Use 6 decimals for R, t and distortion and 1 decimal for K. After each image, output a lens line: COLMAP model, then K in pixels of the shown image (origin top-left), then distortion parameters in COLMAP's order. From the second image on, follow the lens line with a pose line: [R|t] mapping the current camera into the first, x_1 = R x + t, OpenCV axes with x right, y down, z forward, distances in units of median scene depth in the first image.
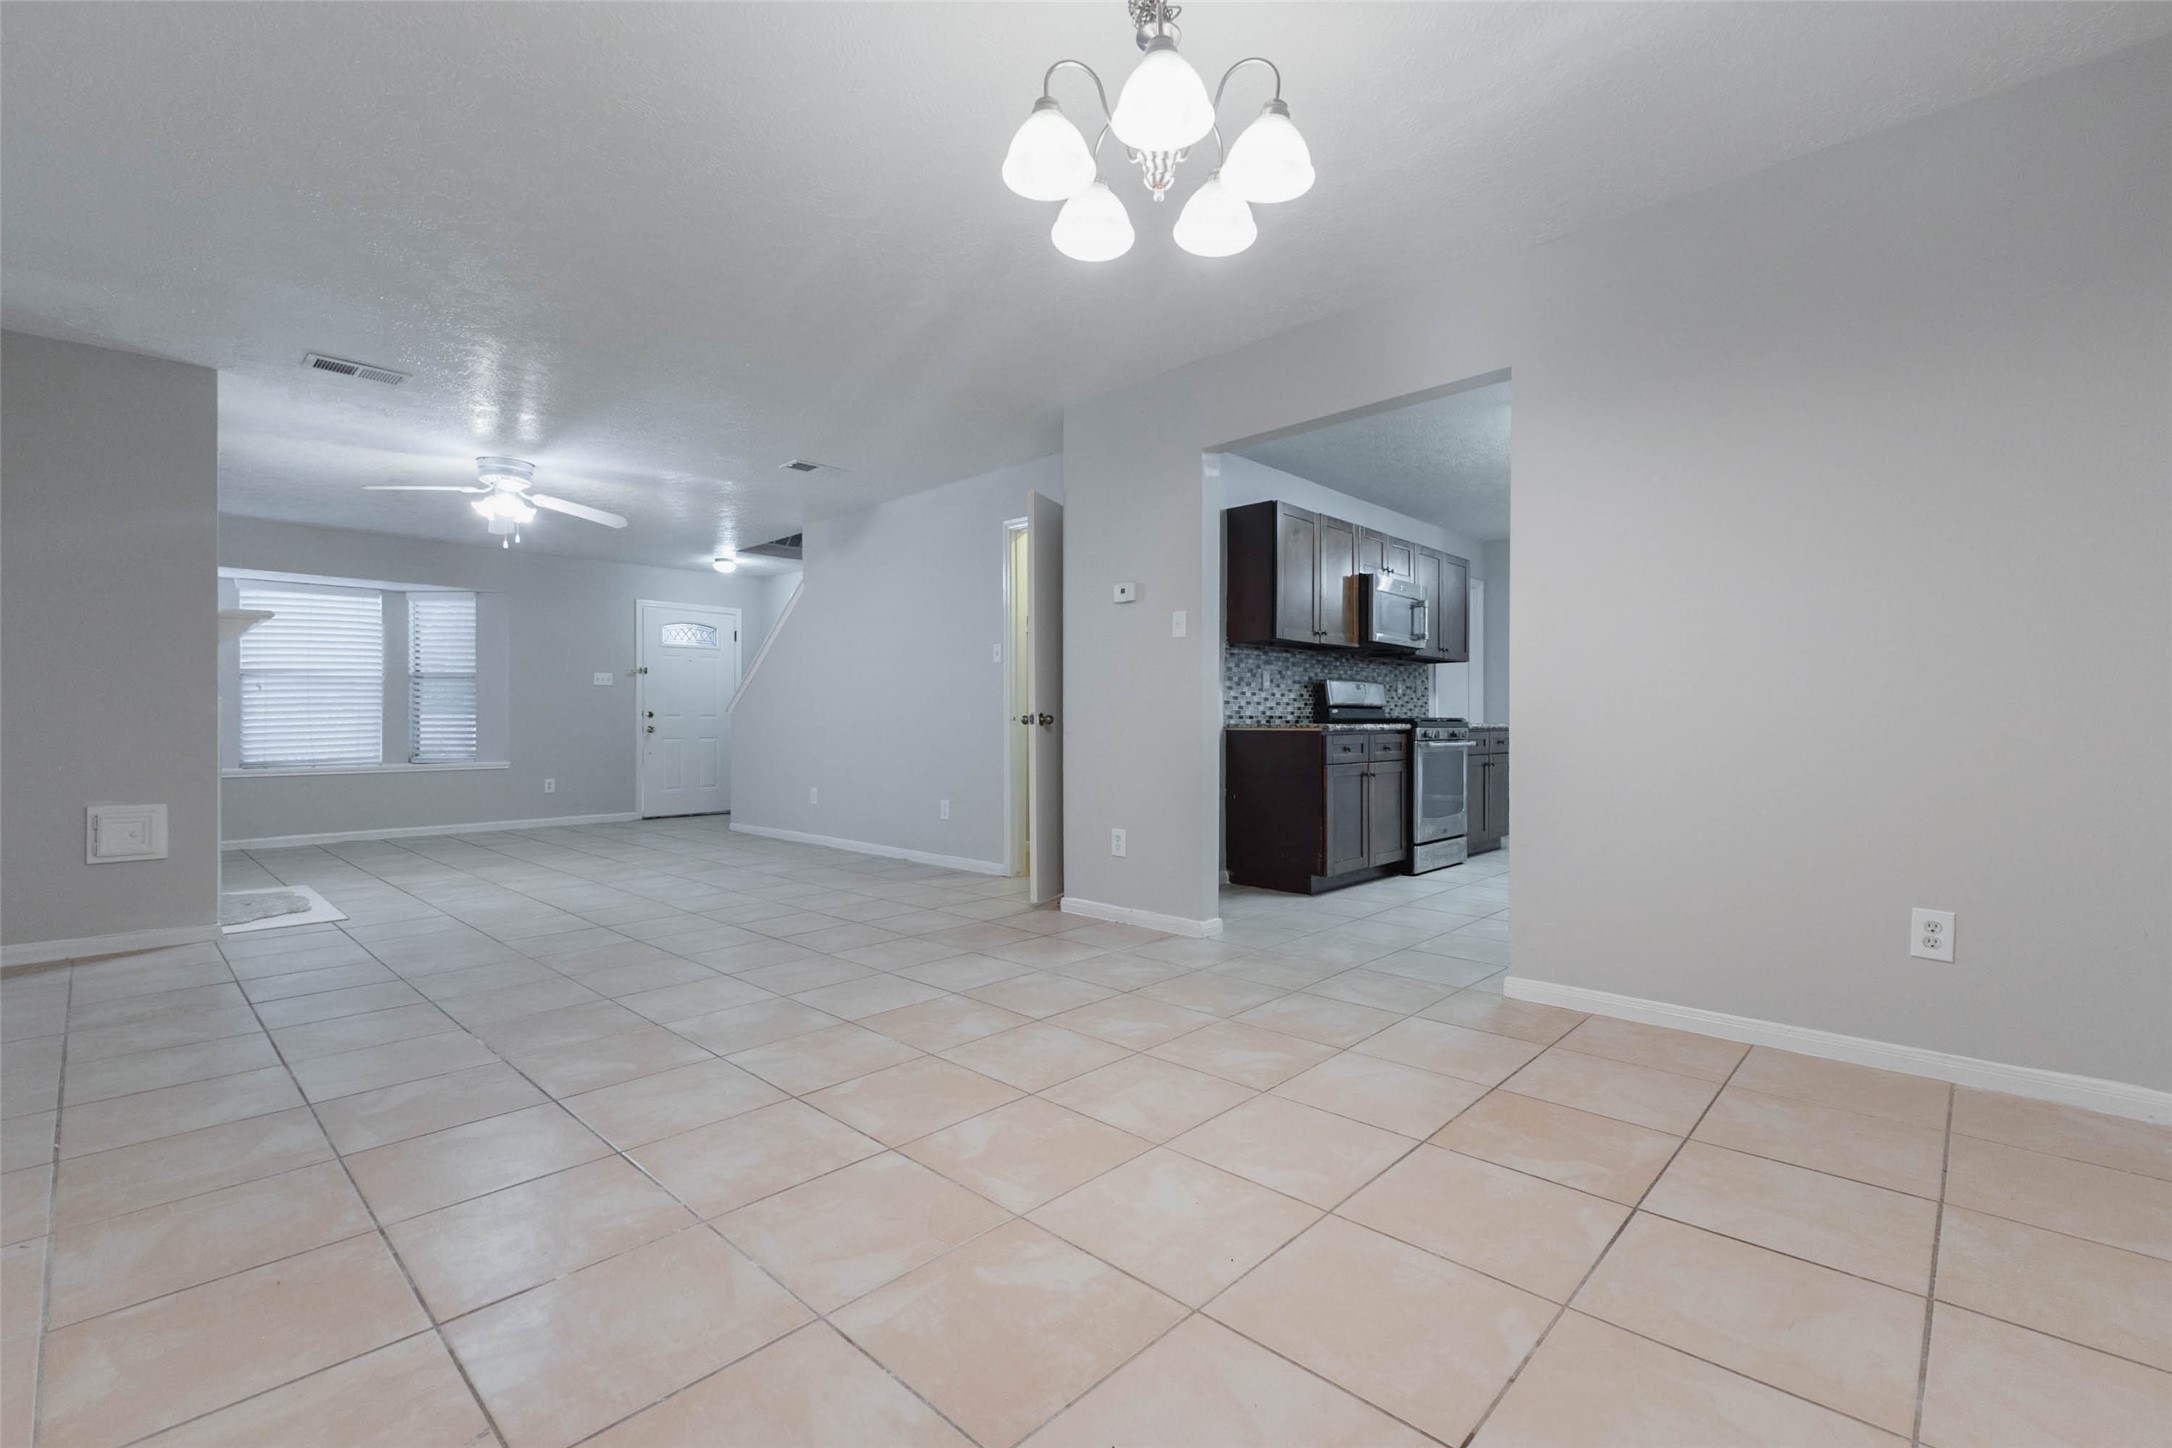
lens RADIAL K [[941.0, 0, 1092.0], [0, 941.0, 719.5], [0, 0, 1]] dist [0.013206, -0.001842]
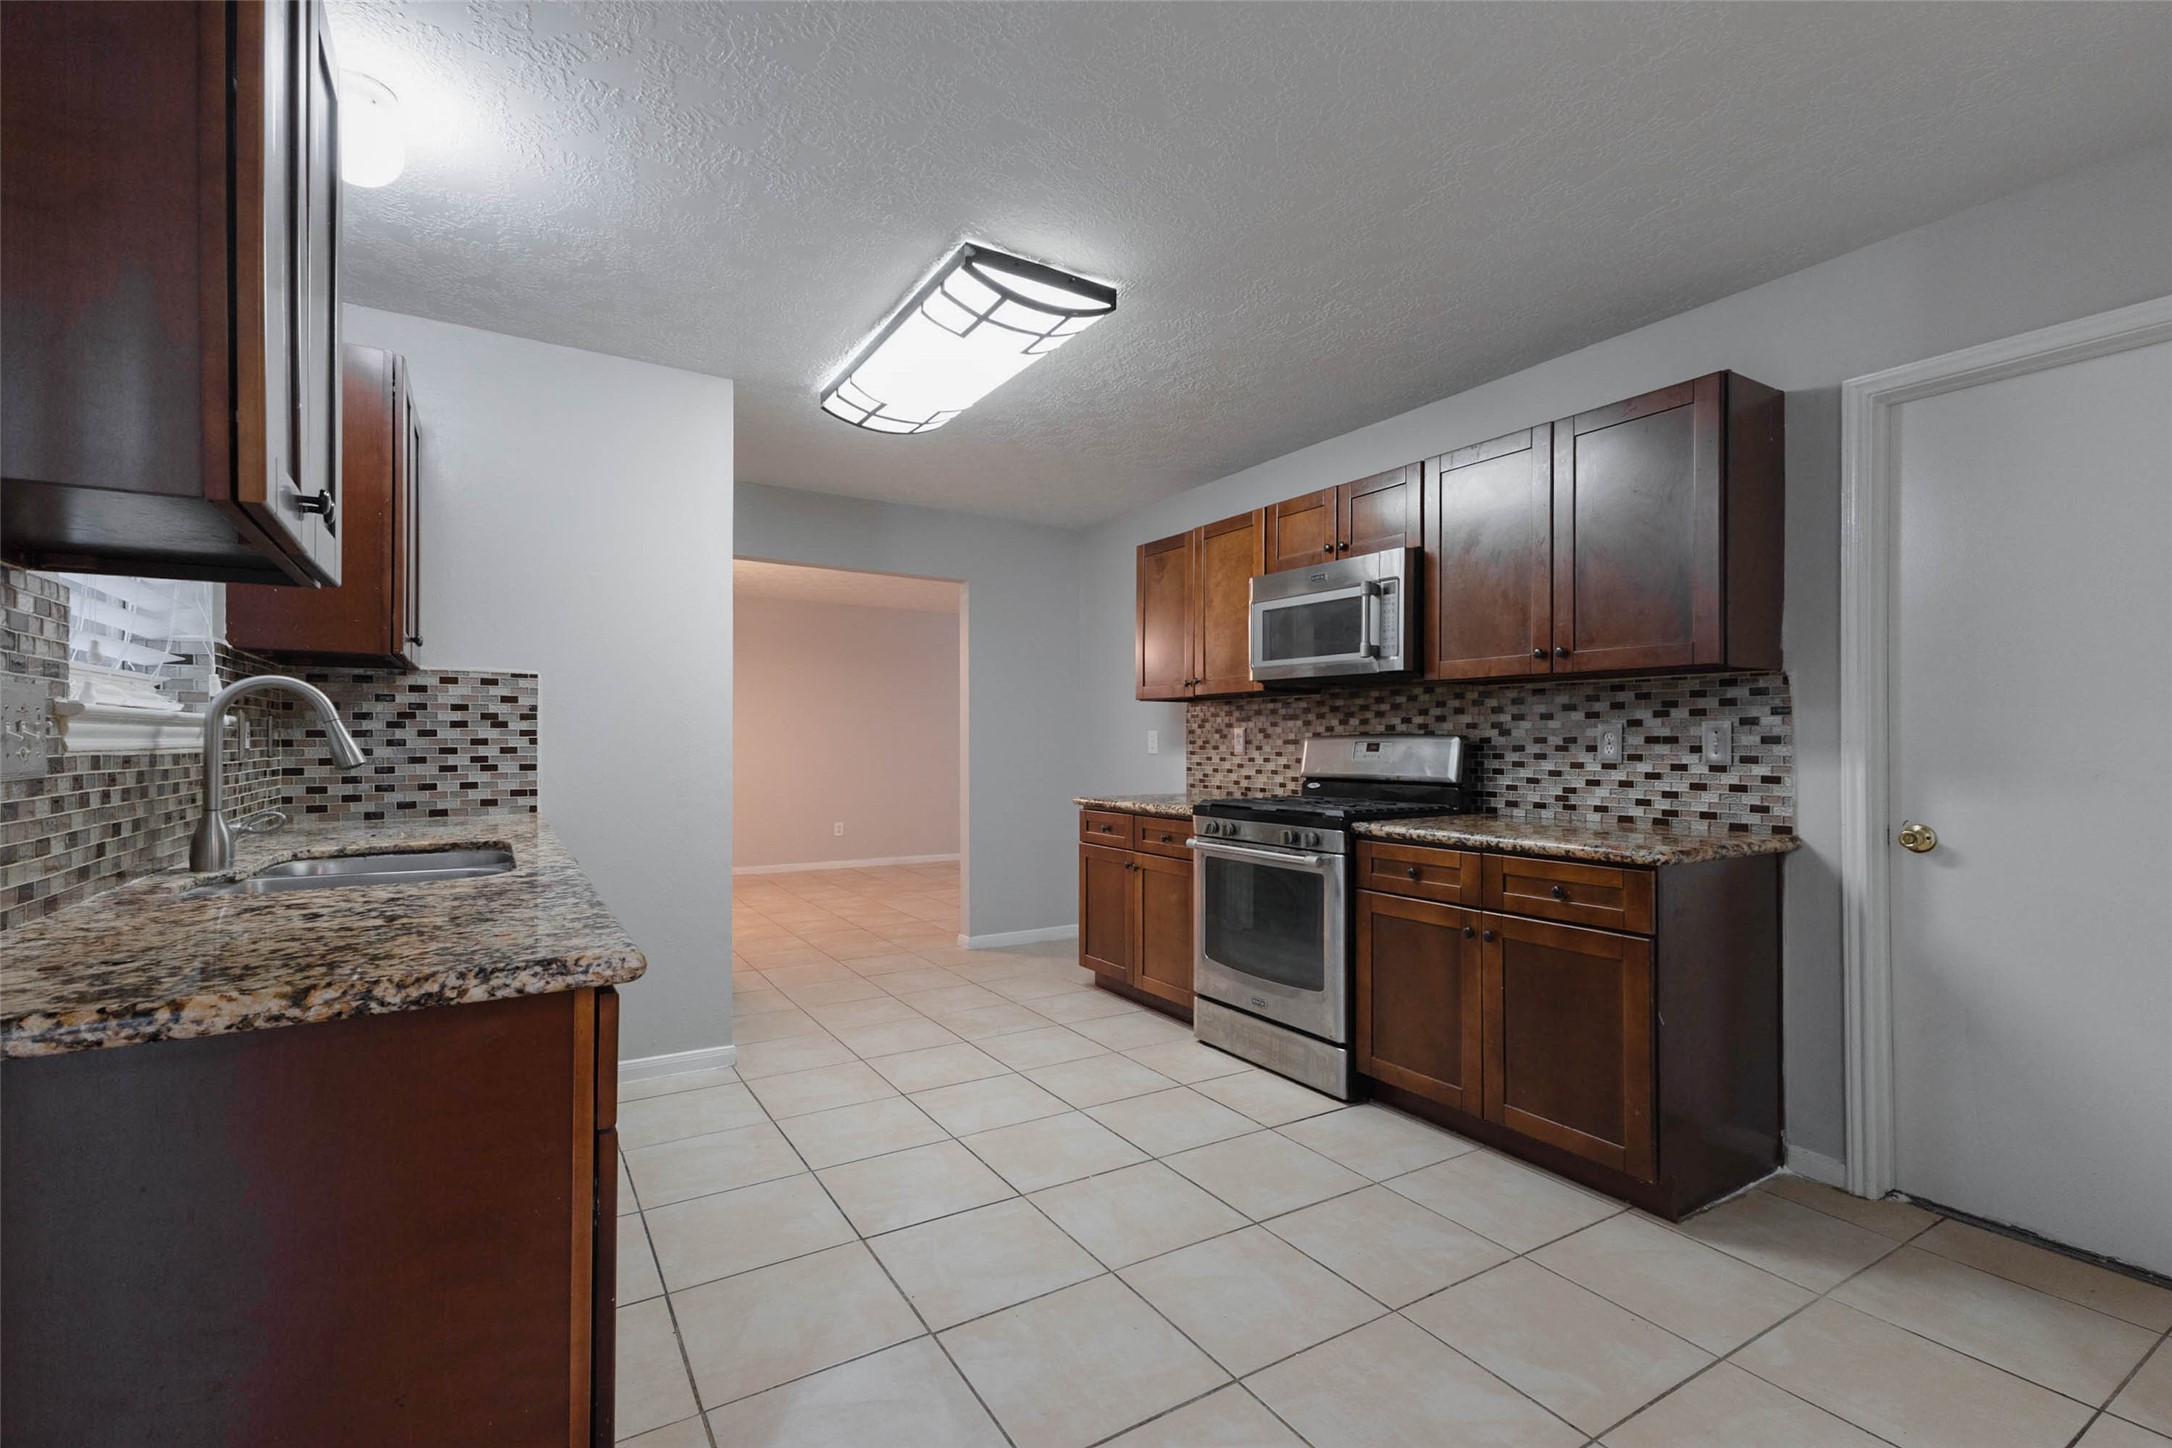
lens RADIAL K [[941.0, 0, 1112.0], [0, 941.0, 739.7], [0, 0, 1]] dist [0.013206, -0.001842]
pose [[-0.247834, -0.002448, -0.968800, 0.980130], [0.001923, 0.999994, -0.003018, -0.041402], [0.968801, -0.002611, -0.247827, 1.092326]]
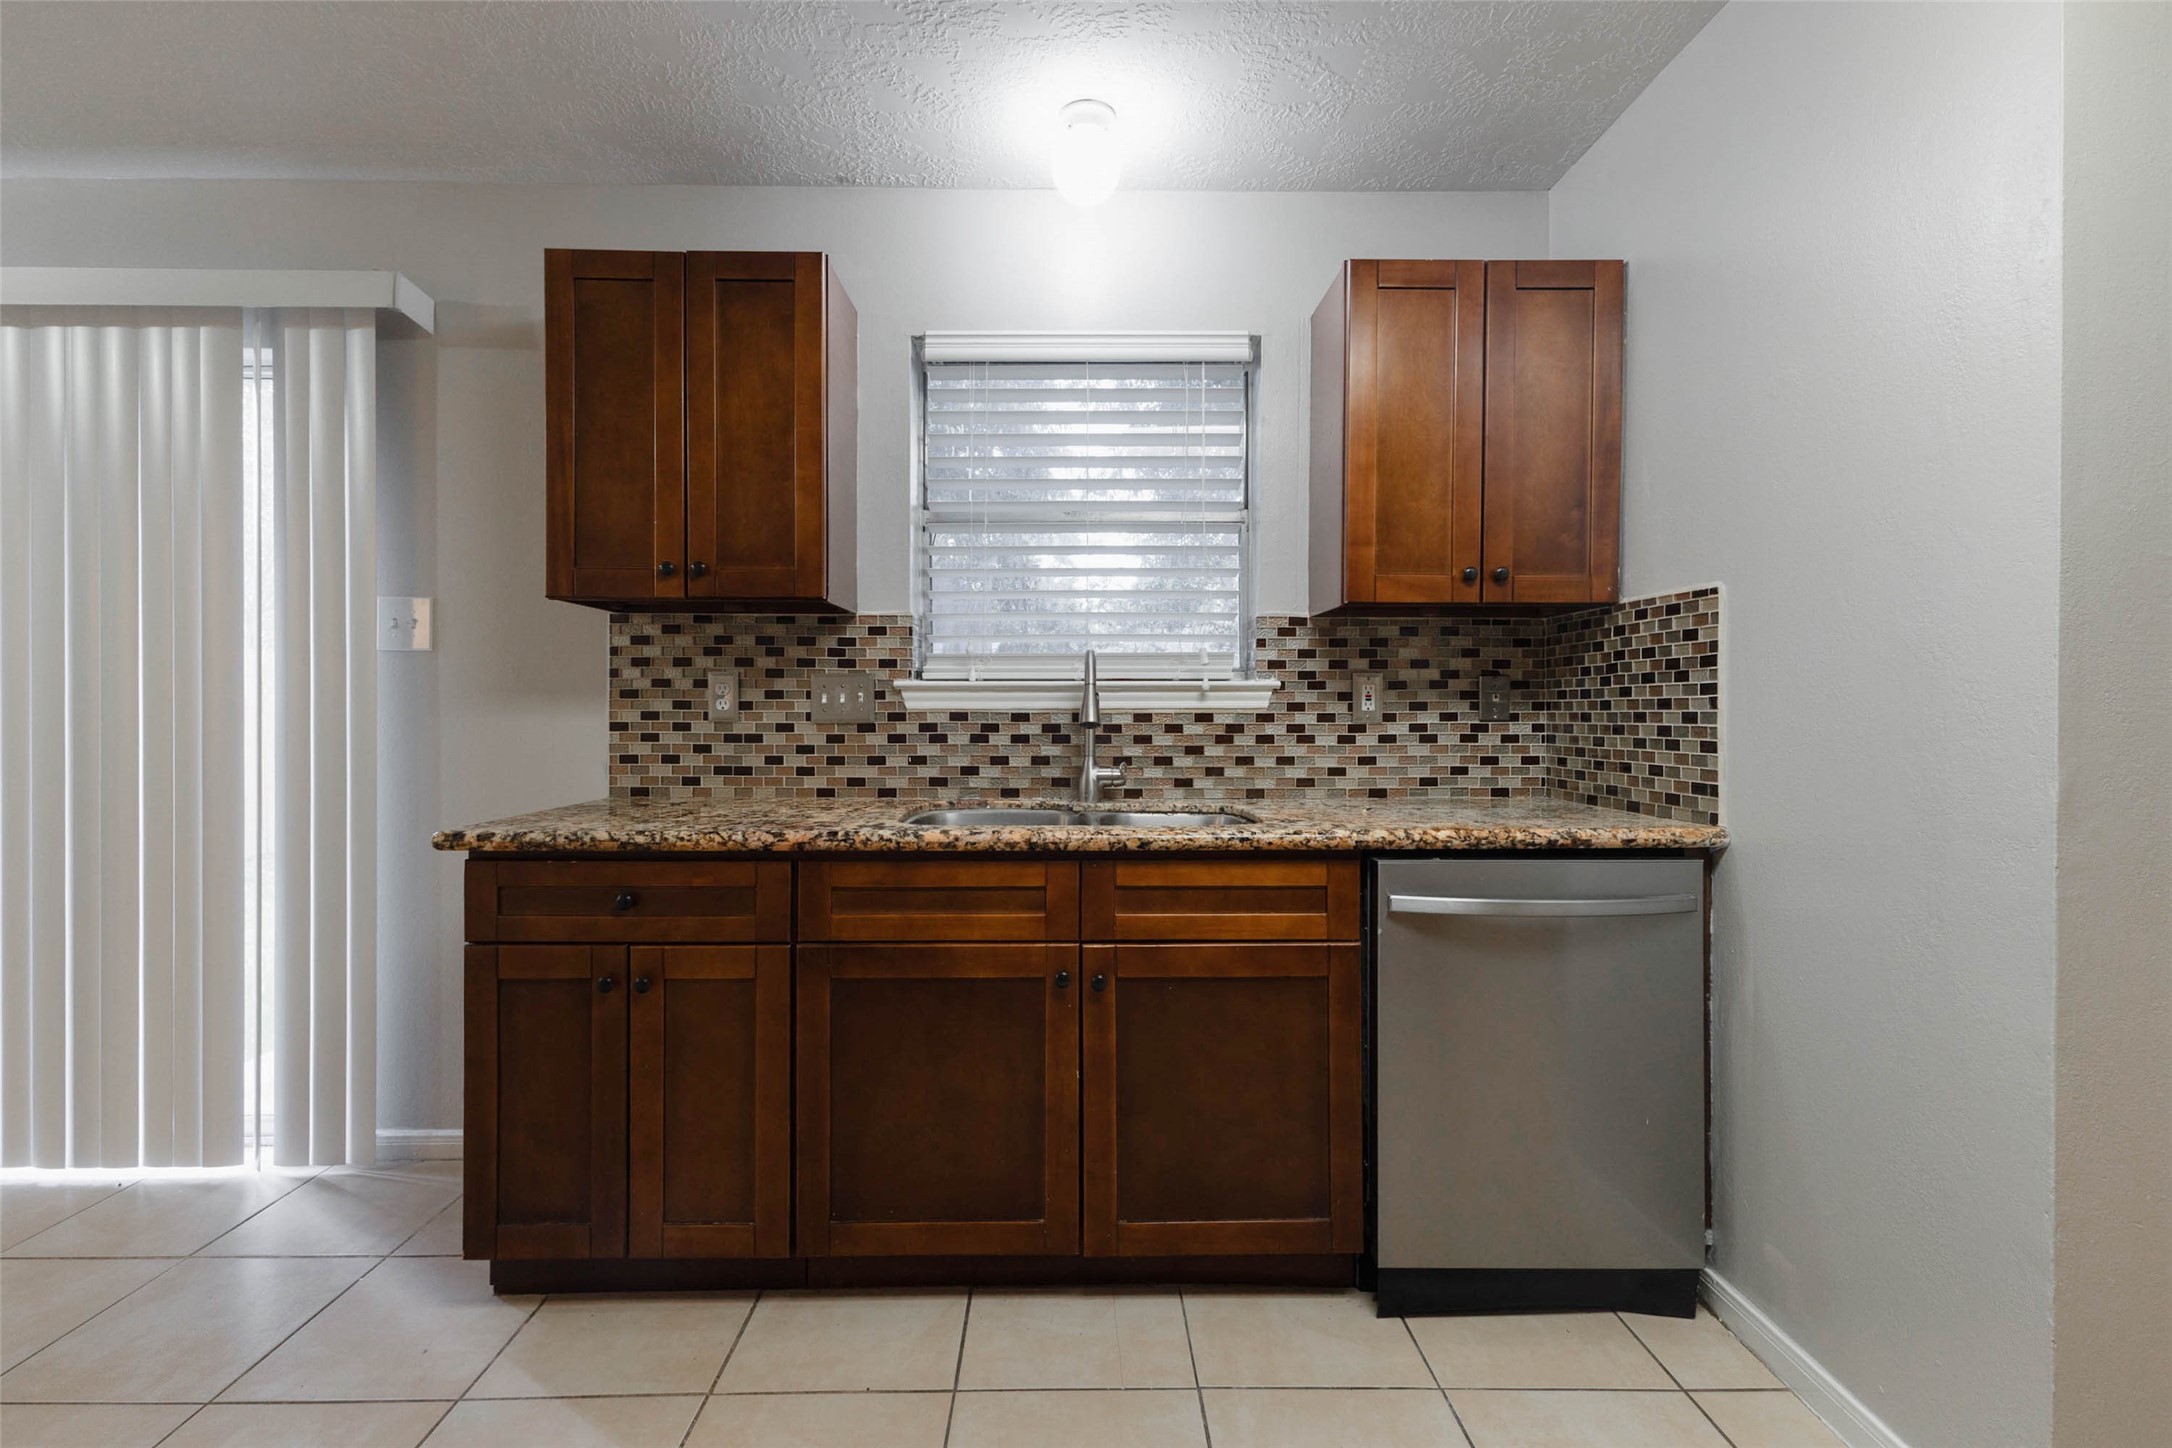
lens RADIAL K [[941.0, 0, 1082.3], [0, 941.0, 715.0], [0, 0, 1]] dist [0.013206, -0.001842]
pose [[-0.693266, -0.007606, 0.720641, 0.452021], [-0.003262, 0.999967, 0.007417, -0.040383], [-0.720674, 0.002791, -0.693268, 1.010184]]
